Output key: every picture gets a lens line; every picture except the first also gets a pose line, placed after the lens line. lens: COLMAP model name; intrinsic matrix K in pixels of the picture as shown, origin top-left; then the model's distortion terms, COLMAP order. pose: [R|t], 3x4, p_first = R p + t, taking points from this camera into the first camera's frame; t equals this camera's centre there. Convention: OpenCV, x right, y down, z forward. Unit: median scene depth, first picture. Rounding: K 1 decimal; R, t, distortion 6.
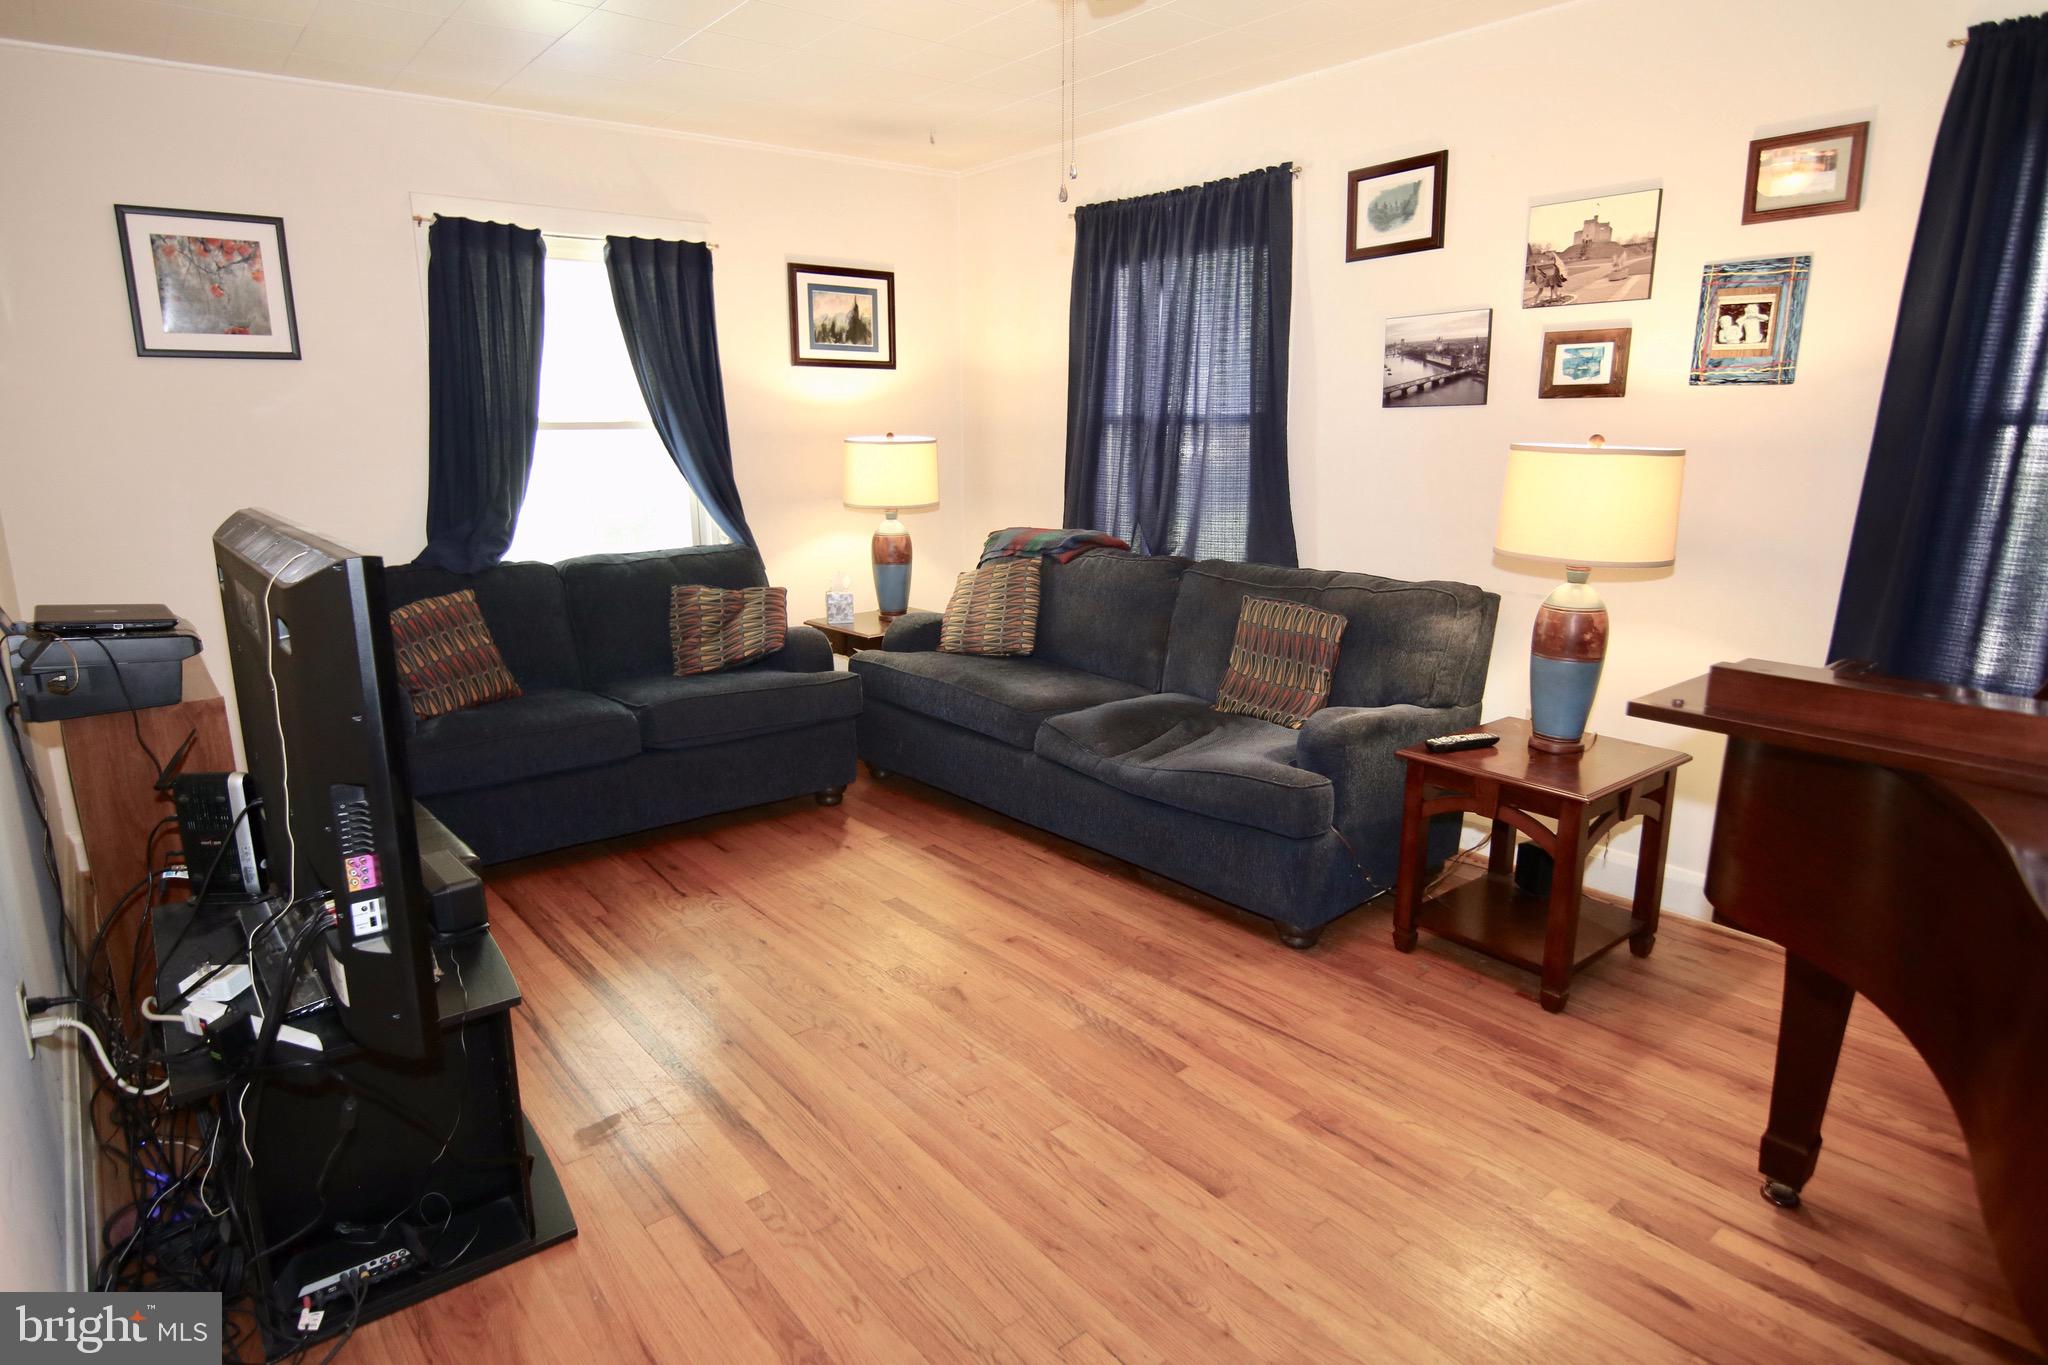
lens RADIAL K [[1142.9, 0, 1012.3], [0, 1142.9, 689.3], [0, 0, 1]] dist [-0.007168, -0.008321]
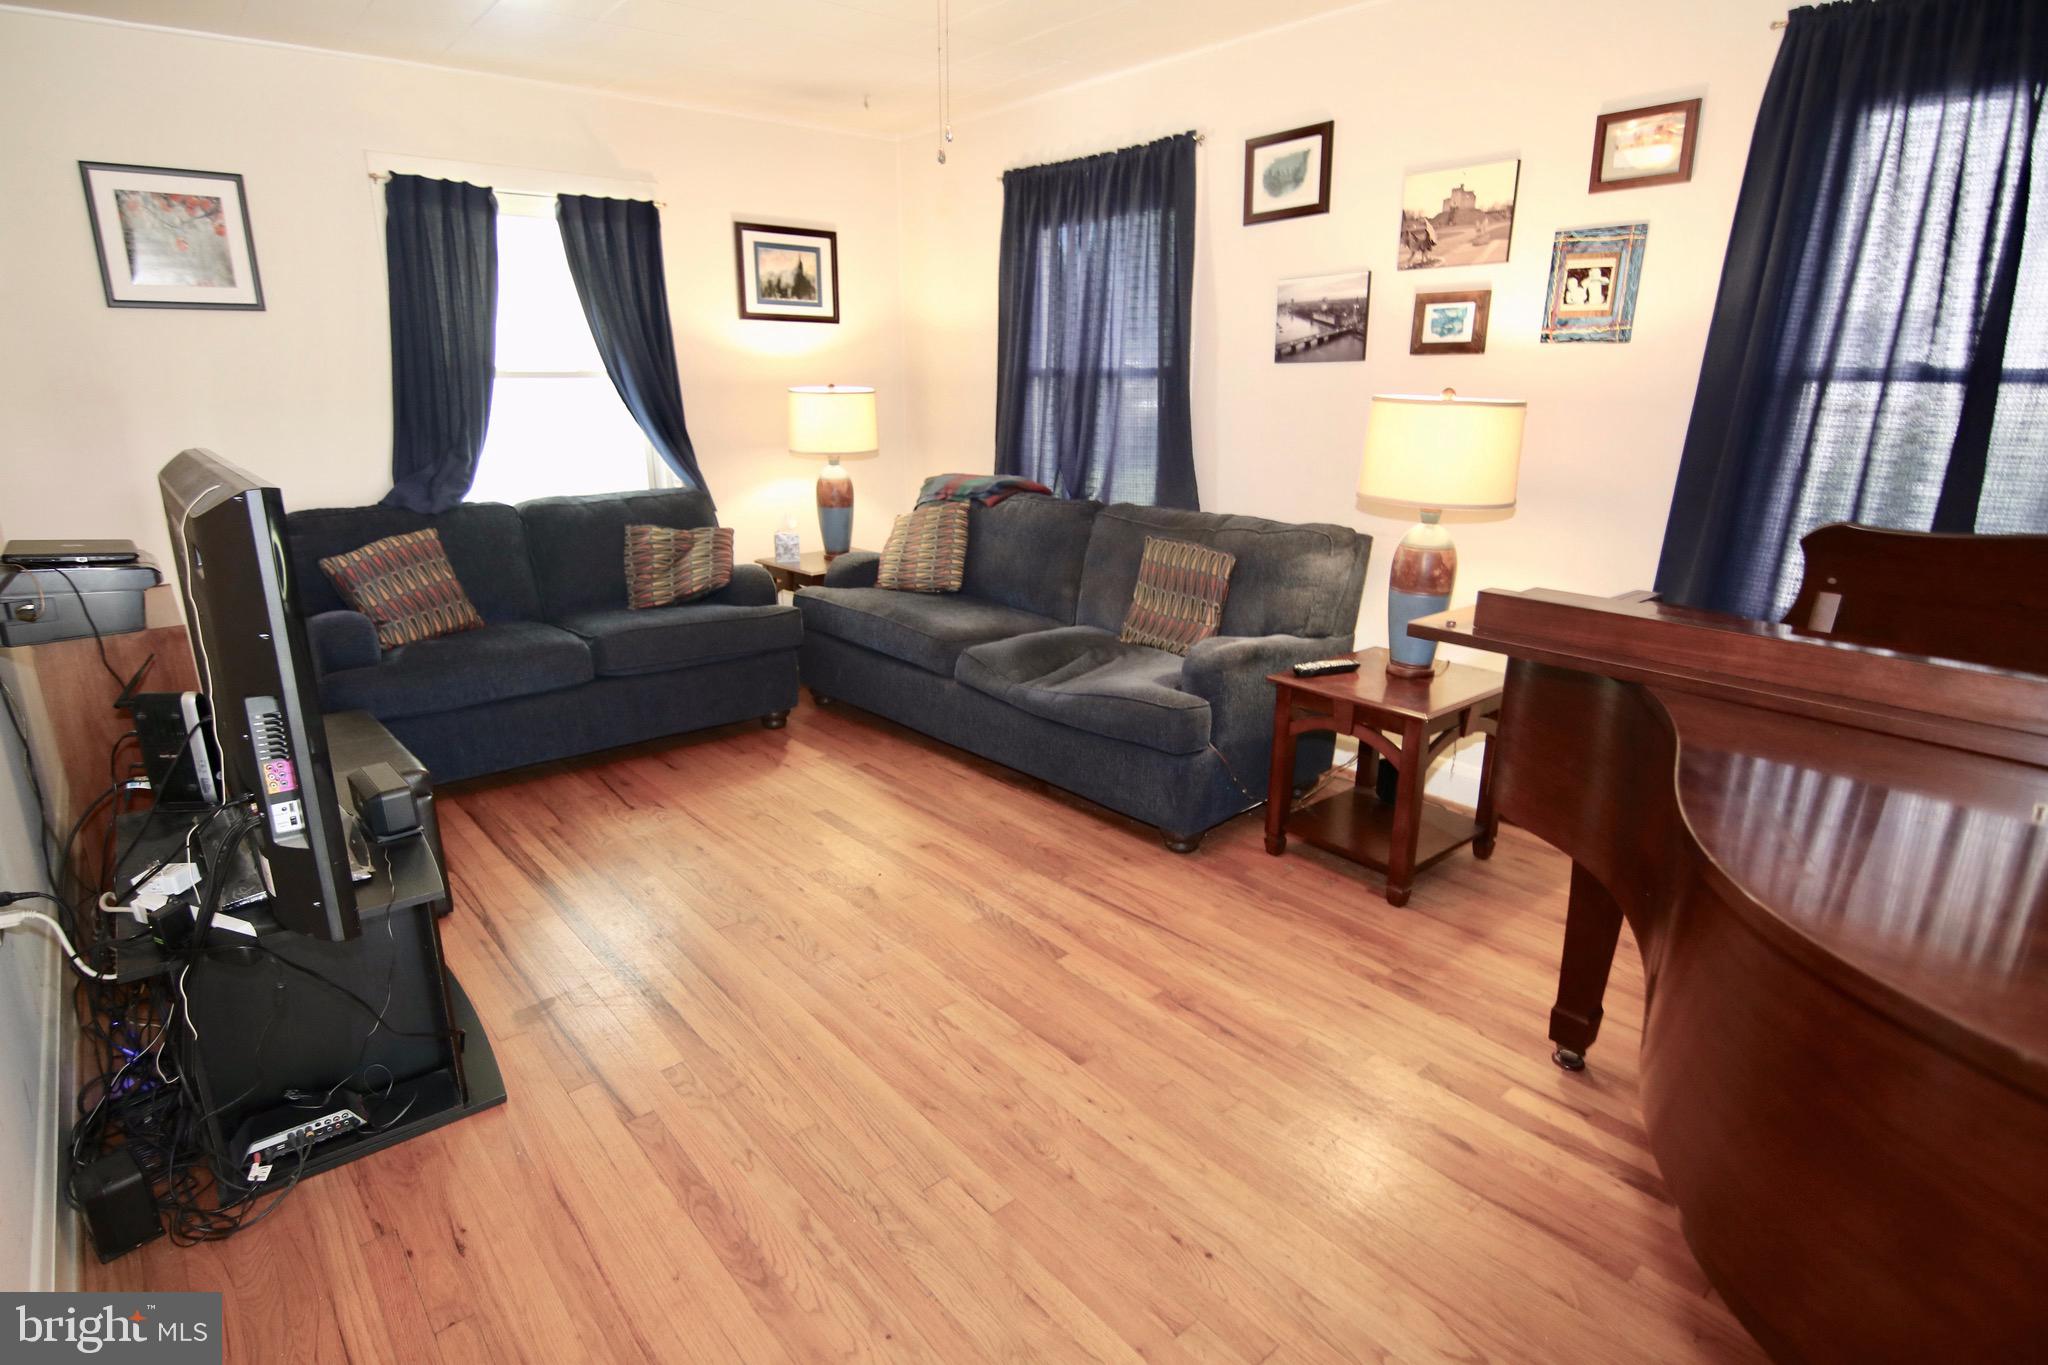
lens RADIAL K [[1053.6, 0, 1010.9], [0, 1053.6, 689.7], [0, 0, 1]] dist [-0.006879, -0.009758]
pose [[0.999694, 0.000012, 0.024737, 0.061644], [-0.001452, 0.998303, 0.058223, 0.008259], [-0.024694, -0.058241, 0.997997, -0.017299]]
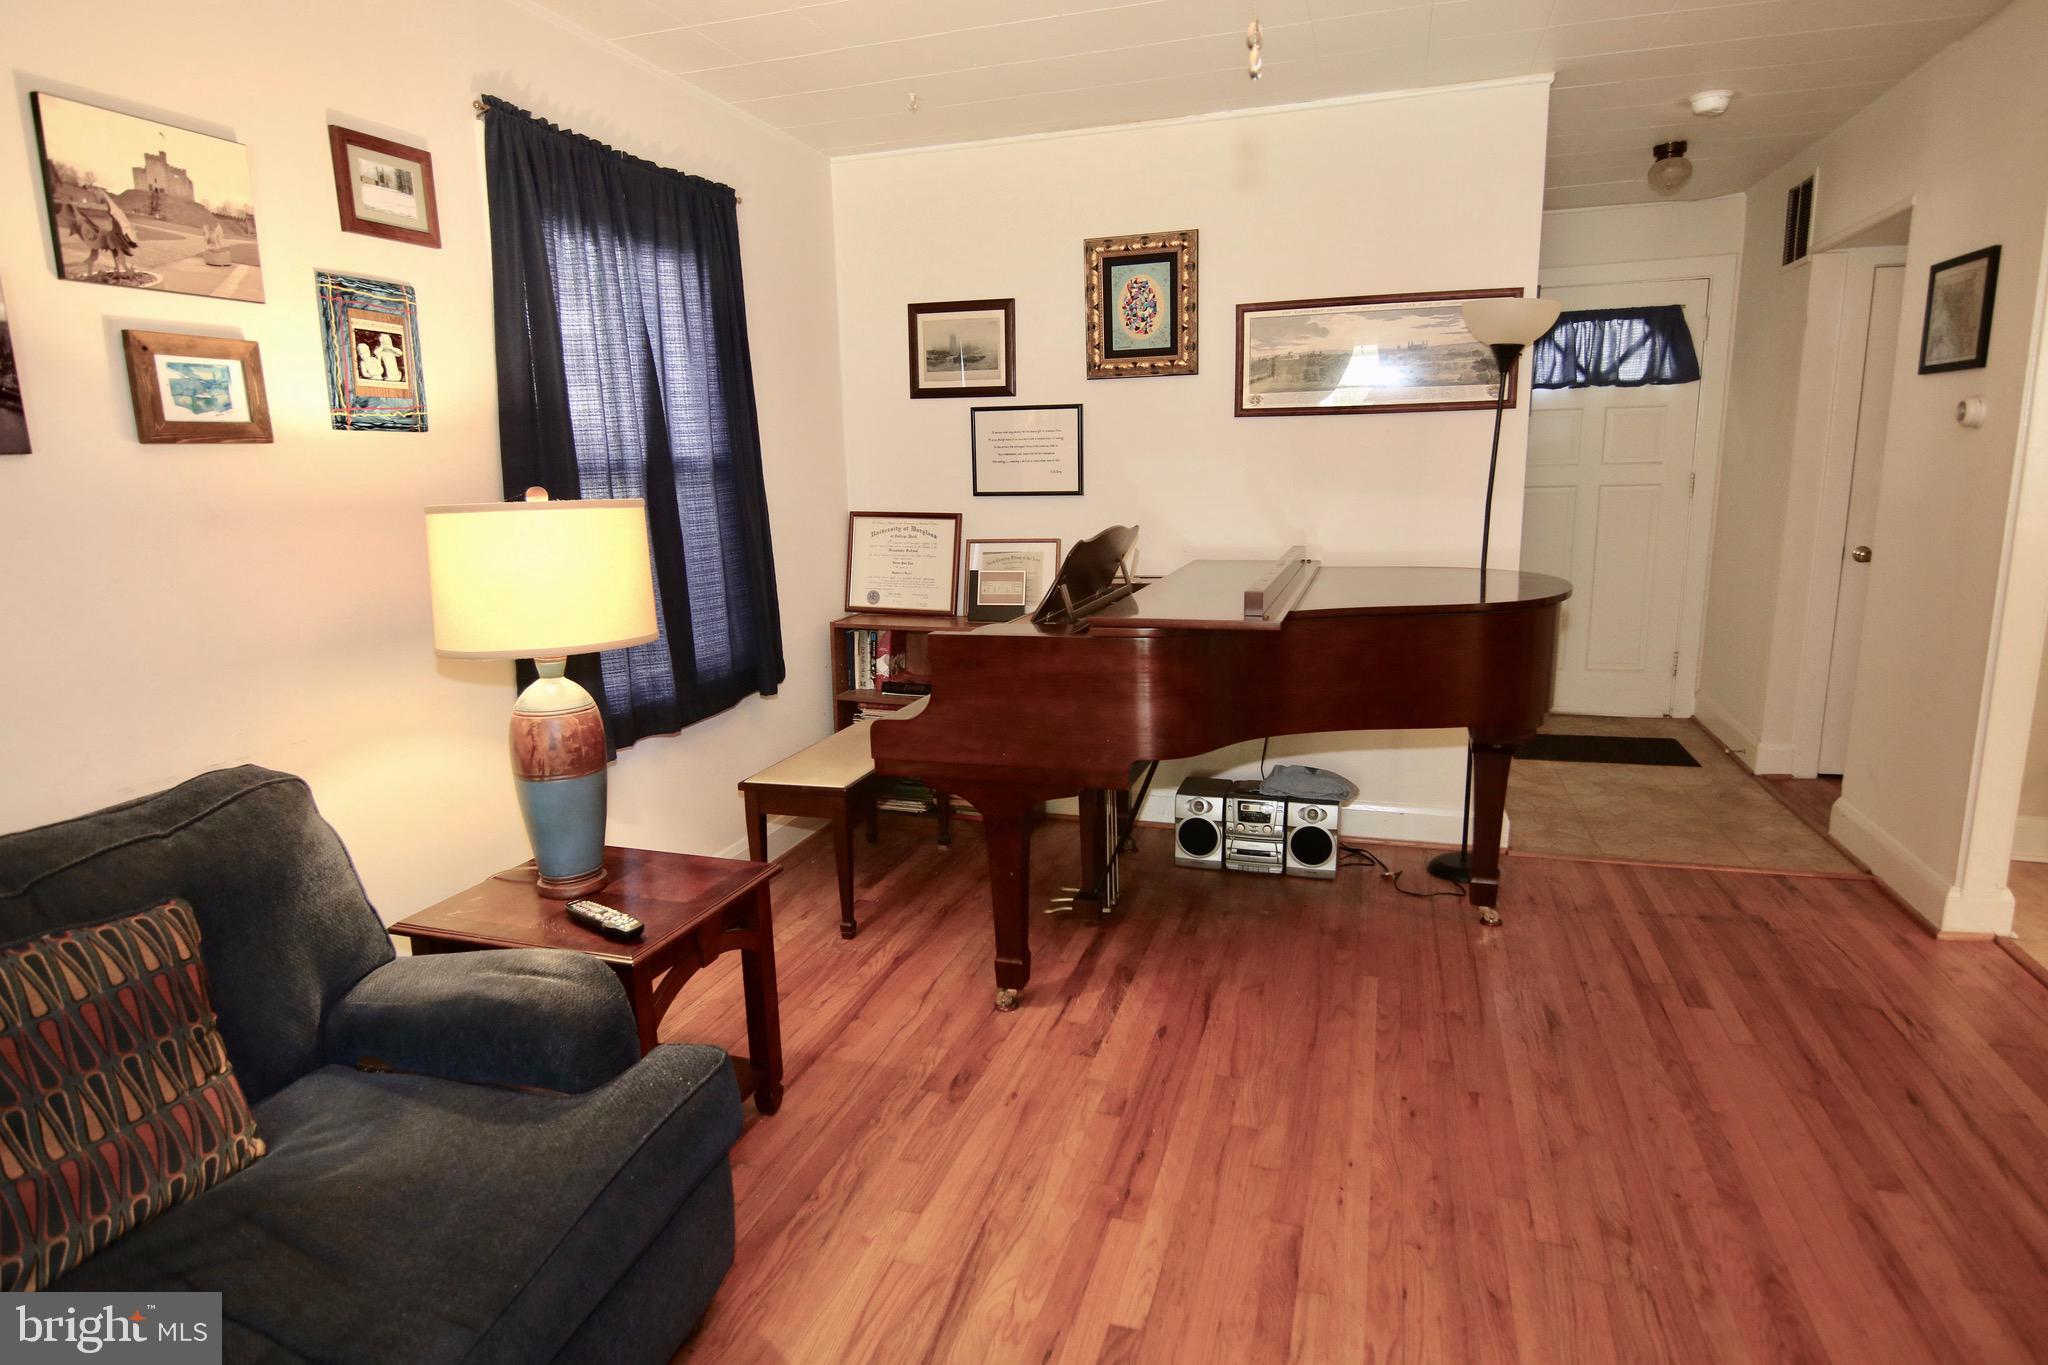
lens RADIAL K [[1142.9, 0, 1003.5], [0, 1142.9, 685.6], [0, 0, 1]] dist [-0.007168, -0.008321]
pose [[-0.544844, -0.151238, 0.824786, -0.304831], [0.212611, 0.926543, 0.310345, -0.256797], [-0.811136, 0.344448, -0.472667, 1.085590]]
